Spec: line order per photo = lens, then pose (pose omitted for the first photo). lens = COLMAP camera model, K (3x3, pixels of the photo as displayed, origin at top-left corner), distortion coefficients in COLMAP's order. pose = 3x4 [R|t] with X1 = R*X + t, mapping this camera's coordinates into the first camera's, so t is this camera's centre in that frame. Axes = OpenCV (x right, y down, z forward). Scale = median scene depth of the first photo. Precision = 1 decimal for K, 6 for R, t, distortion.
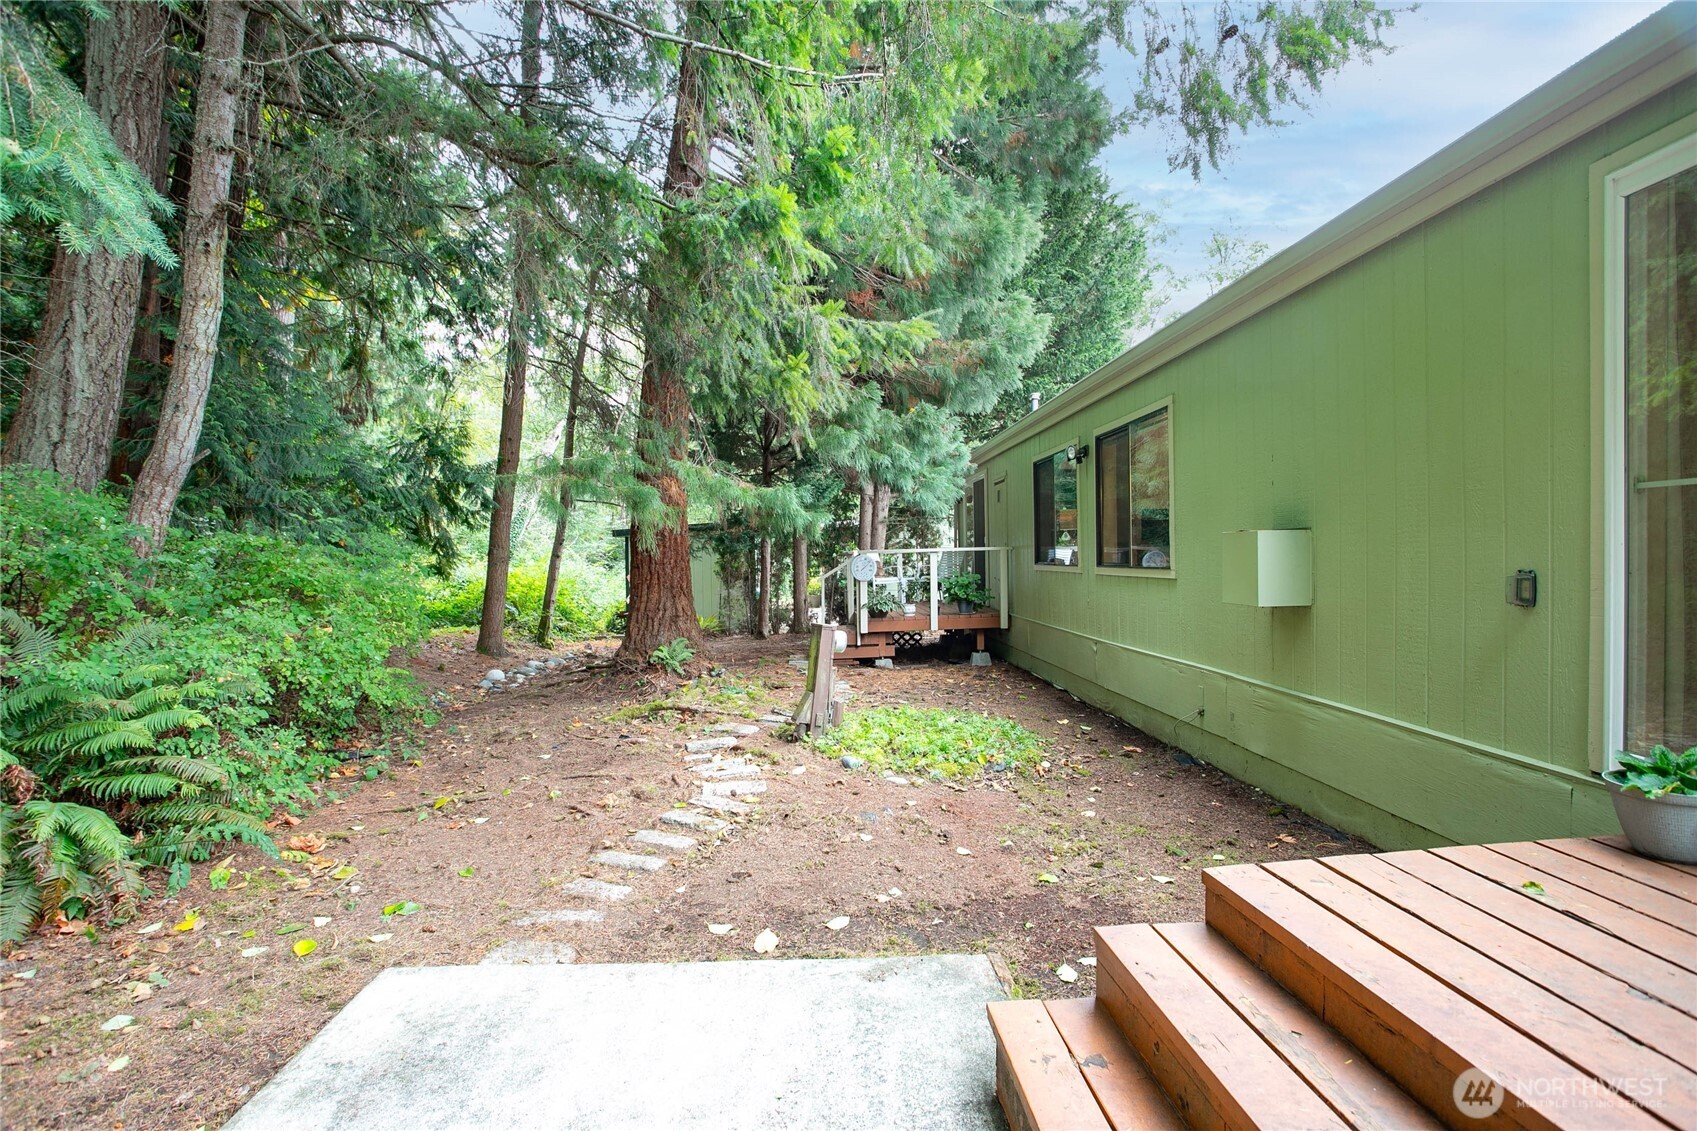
lens RADIAL K [[821.3, 0, 844.0], [0, 821.3, 564.5], [0, 0, 1]] dist [-0.068411, 0.028260]
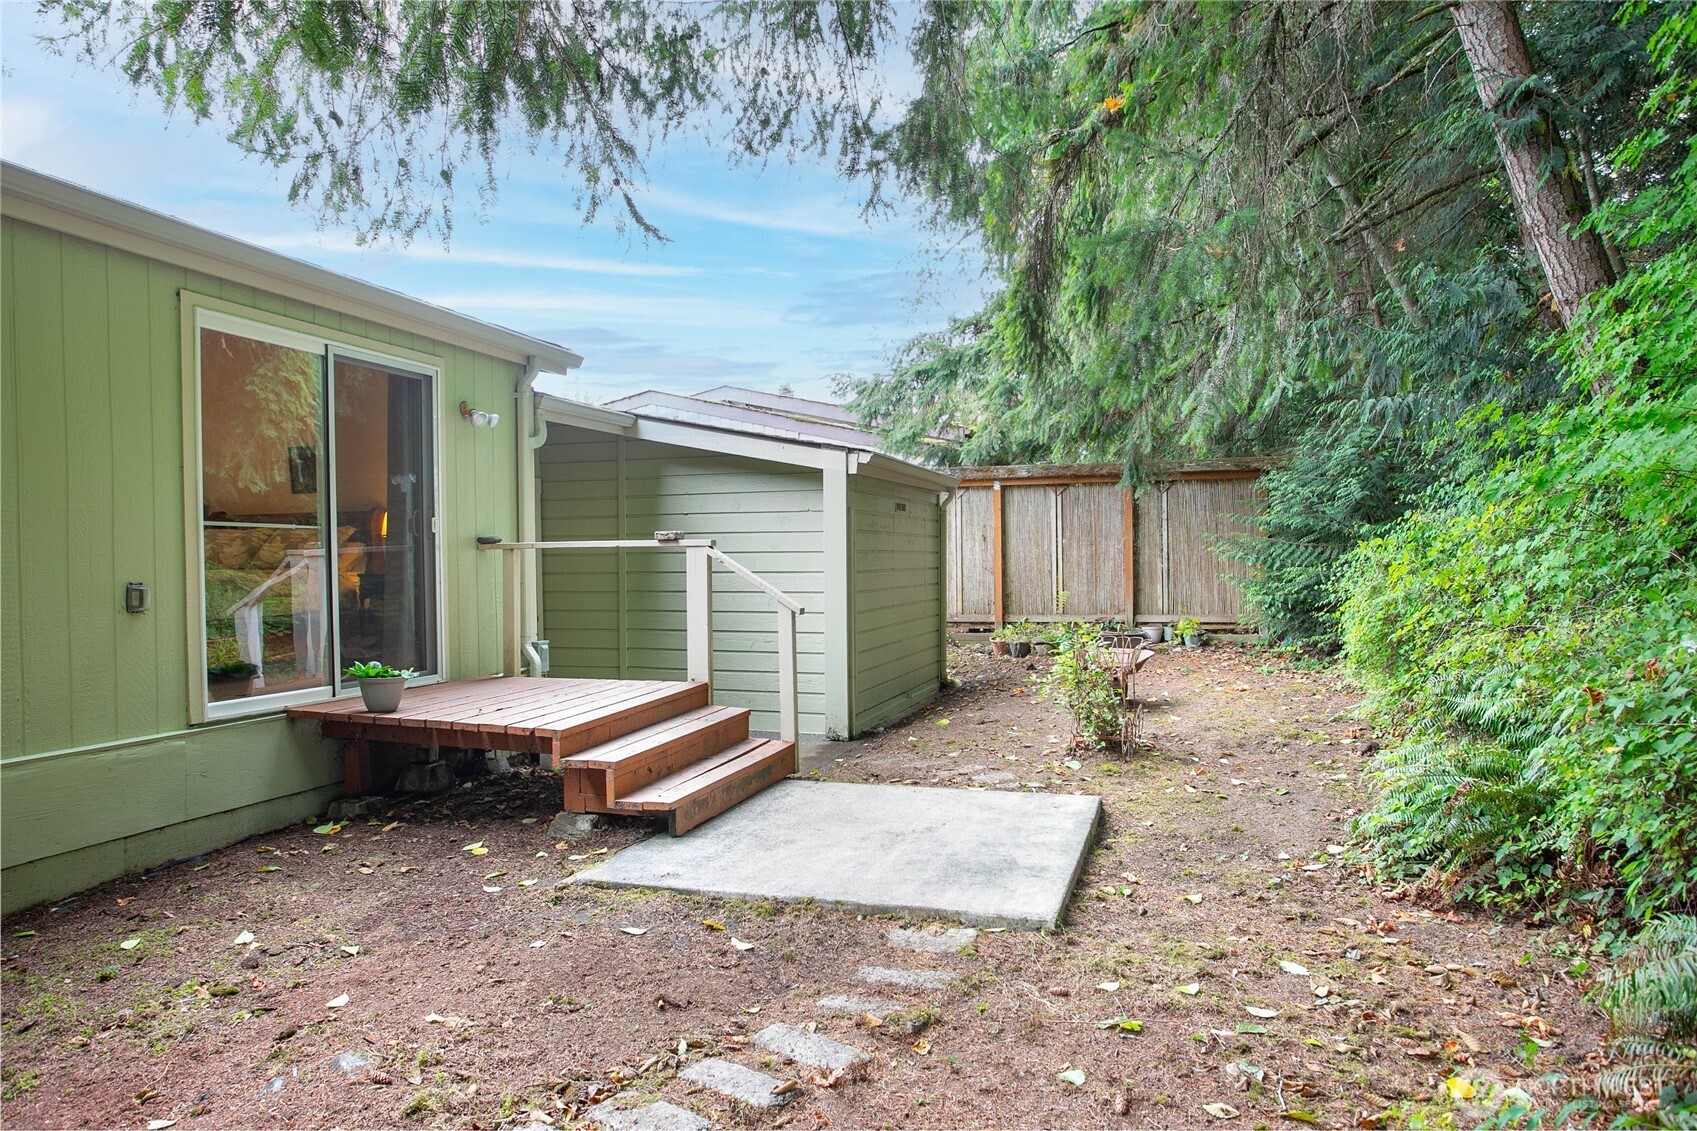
lens RADIAL K [[1098.5, 0, 848.5], [0, 1098.5, 565.5], [0, 0, 1]] dist [-0.040528, -0.000055]
pose [[-0.939825, 0.020833, 0.341019, -0.492600], [0.026907, 0.999552, 0.013090, -0.007667], [-0.340594, 0.021478, -0.939965, 1.479376]]
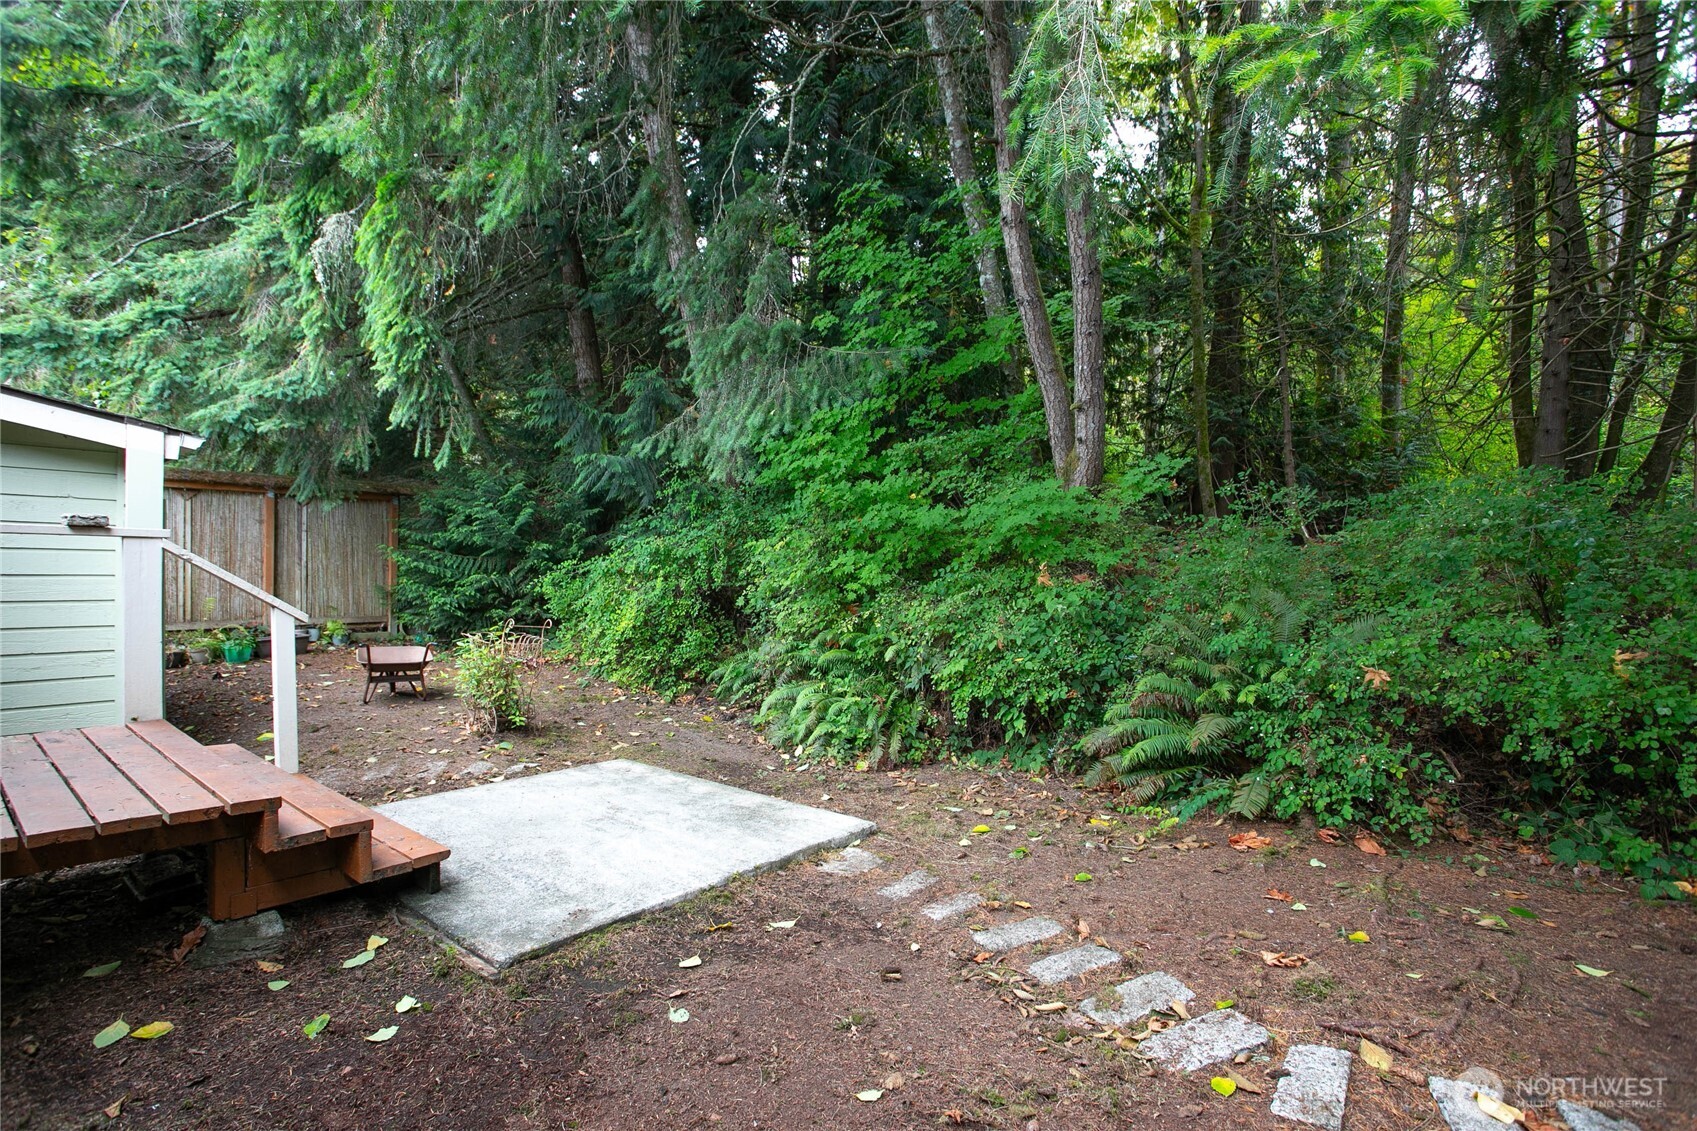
lens RADIAL K [[821.3, 0, 844.0], [0, 821.3, 564.5], [0, 0, 1]] dist [-0.068411, 0.028260]
pose [[-0.675868, 0.004119, -0.737011, 0.365516], [-0.005364, 0.999930, 0.010508, -0.004334], [0.737003, 0.011056, -0.675799, 1.184674]]
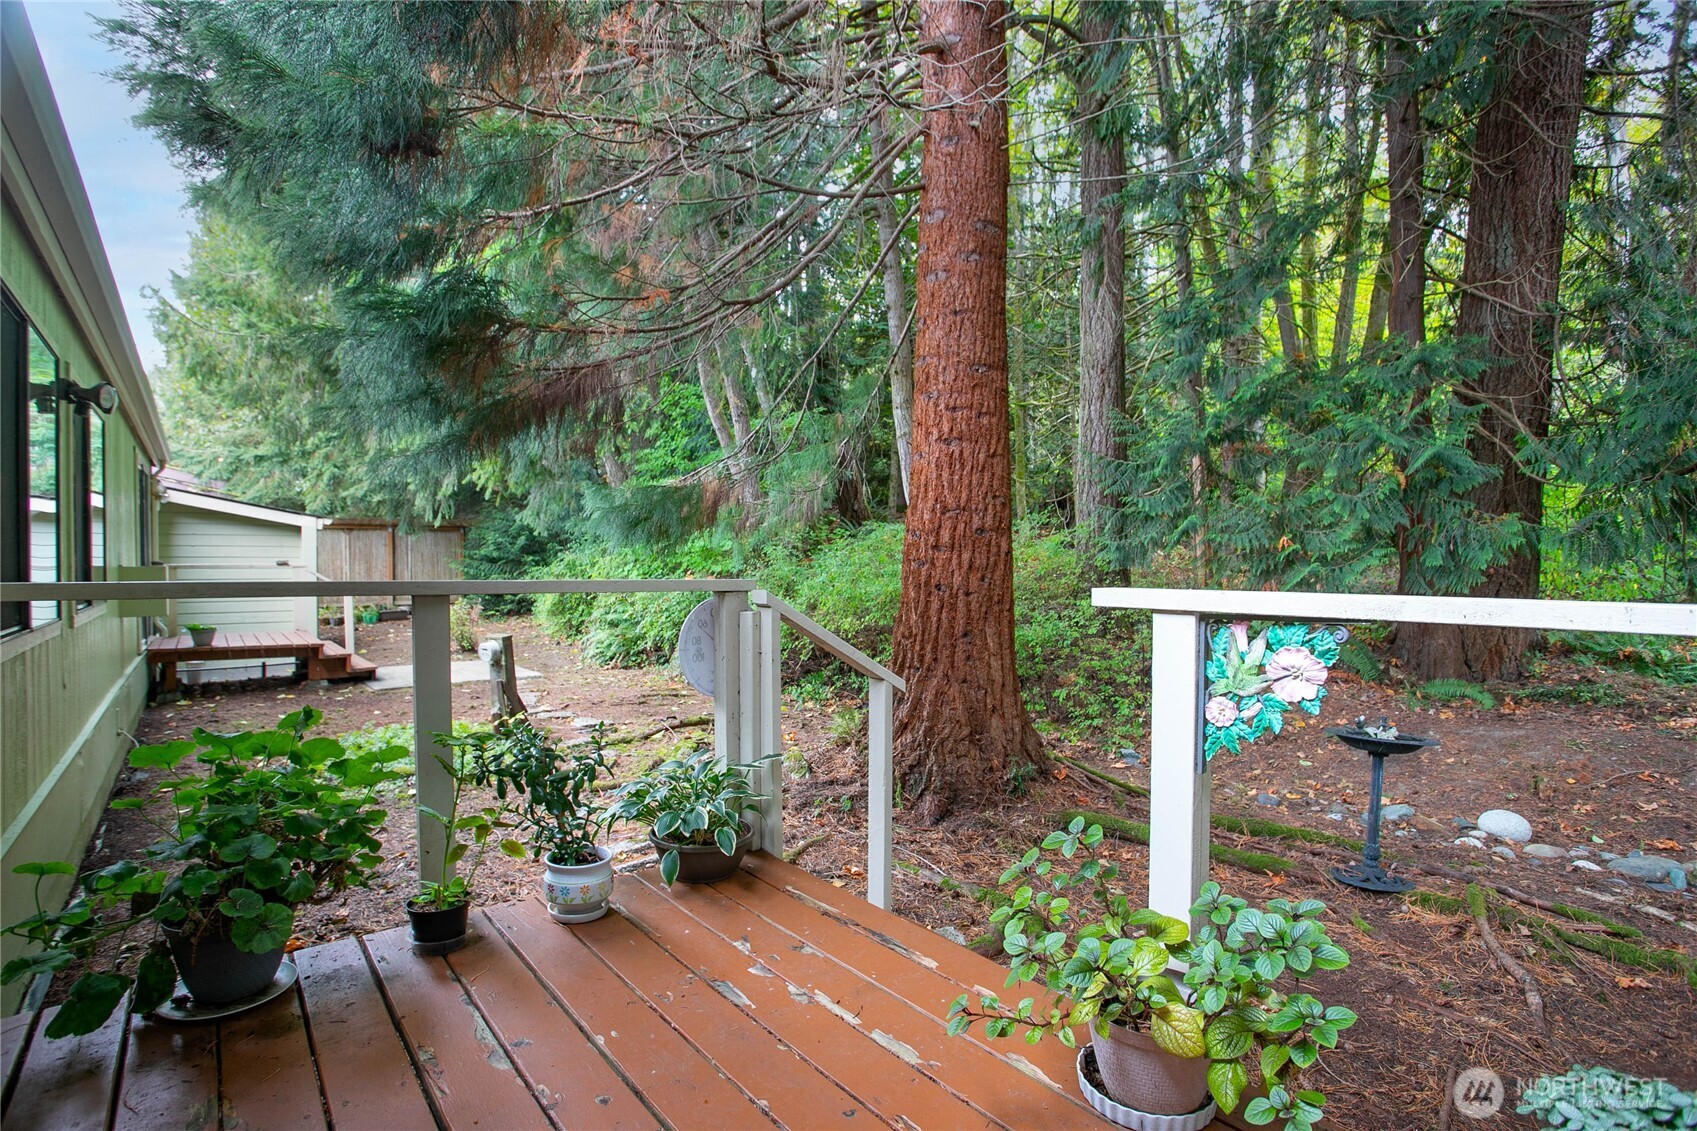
lens RADIAL K [[821.3, 0, 844.0], [0, 821.3, 564.5], [0, 0, 1]] dist [-0.068411, 0.028260]
pose [[-0.804445, 0.015969, -0.593813, 0.362757], [0.003672, 0.999753, 0.021911, -0.076465], [0.594016, 0.015446, -0.804305, 3.041053]]
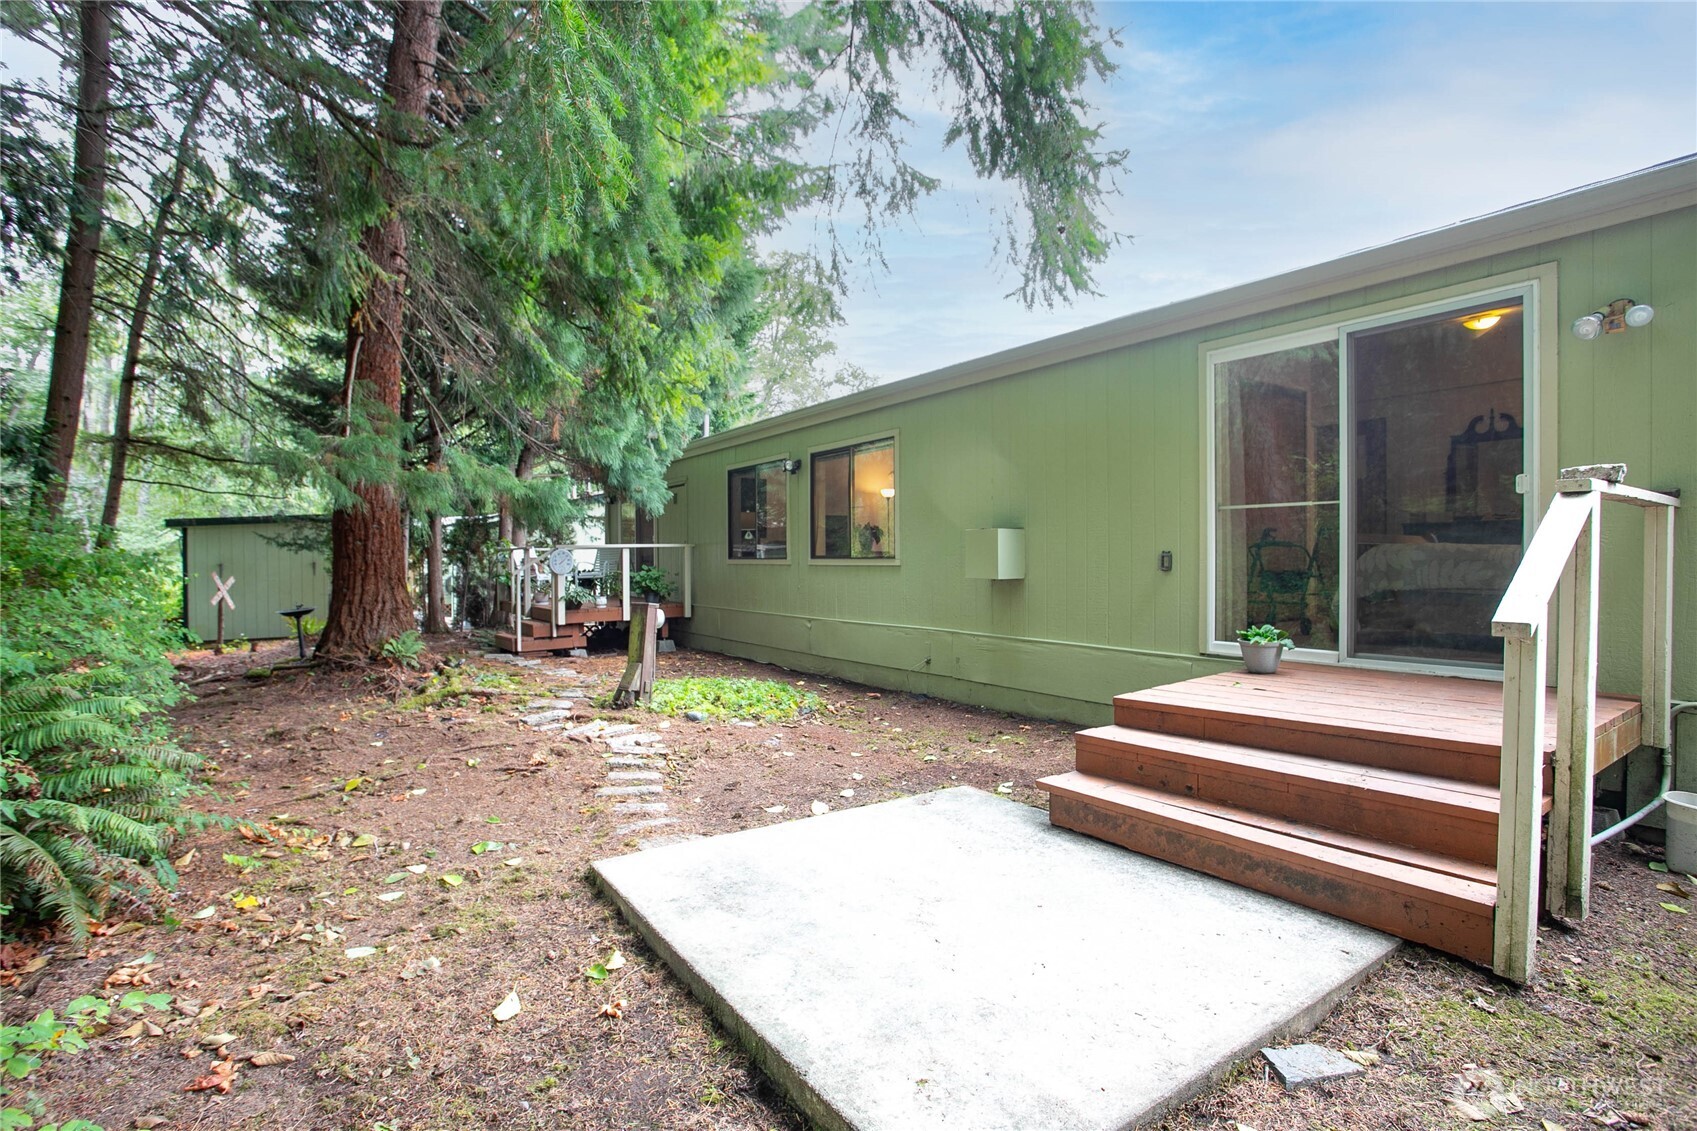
lens RADIAL K [[821.3, 0, 844.0], [0, 821.3, 564.5], [0, 0, 1]] dist [-0.068411, 0.028260]
pose [[0.850045, 0.005883, 0.526677, -0.529690], [-0.002144, 0.999968, -0.007709, 0.036816], [-0.526705, 0.005424, 0.850031, -0.147856]]
